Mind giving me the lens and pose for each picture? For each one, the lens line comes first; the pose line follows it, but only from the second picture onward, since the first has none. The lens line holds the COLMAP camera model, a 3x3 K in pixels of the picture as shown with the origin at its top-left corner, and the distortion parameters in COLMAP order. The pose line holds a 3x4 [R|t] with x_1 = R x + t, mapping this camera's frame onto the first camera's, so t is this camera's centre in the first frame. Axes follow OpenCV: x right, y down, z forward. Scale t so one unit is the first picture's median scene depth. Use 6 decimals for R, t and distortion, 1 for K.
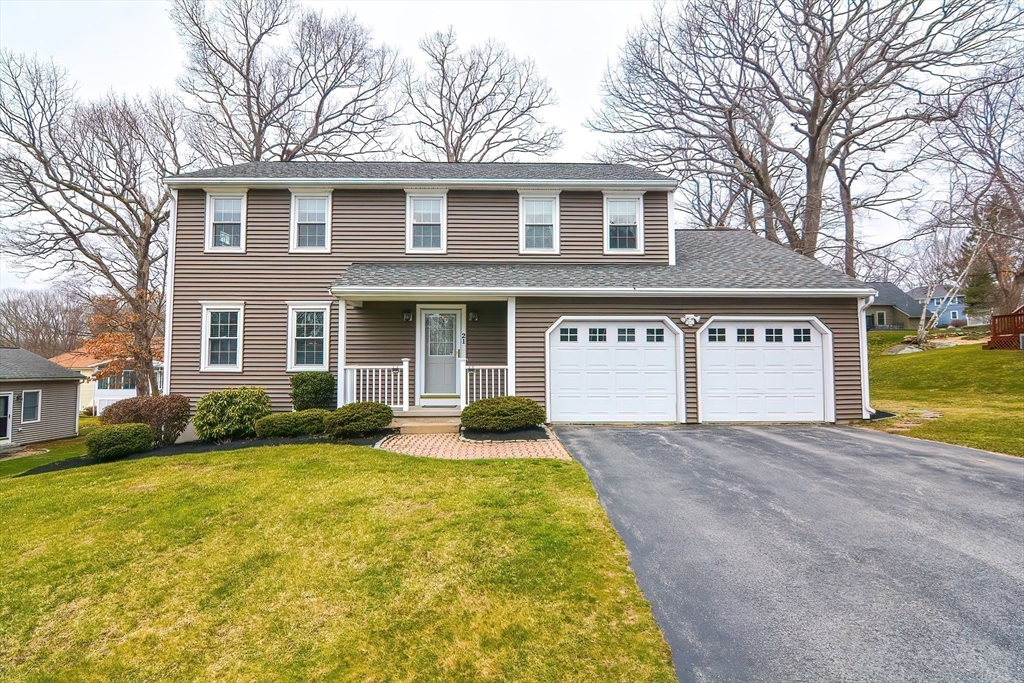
lens RADIAL K [[490.8, 0, 512.0], [0, 490.8, 341.5], [0, 0, 1]] dist [0.001024, -0.023281]
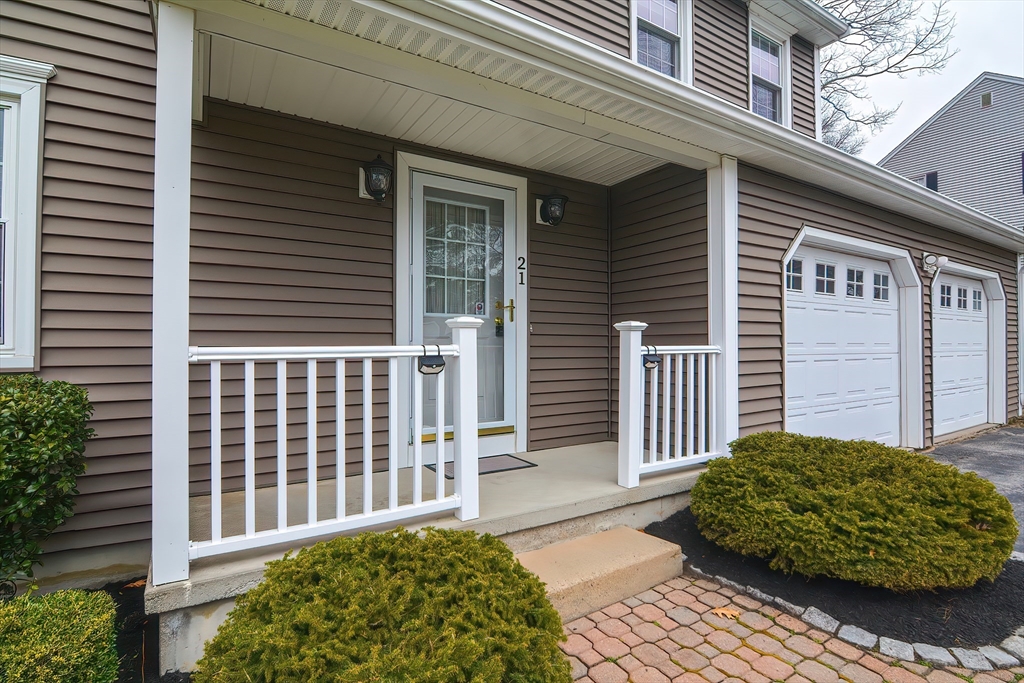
lens RADIAL K [[490.8, 0, 512.0], [0, 490.8, 341.5], [0, 0, 1]] dist [0.001024, -0.023281]
pose [[0.848545, 0.000756, 0.529123, -0.334748], [-0.018273, 0.999444, 0.027877, 0.039135], [-0.528808, -0.033323, 0.848087, 0.765914]]
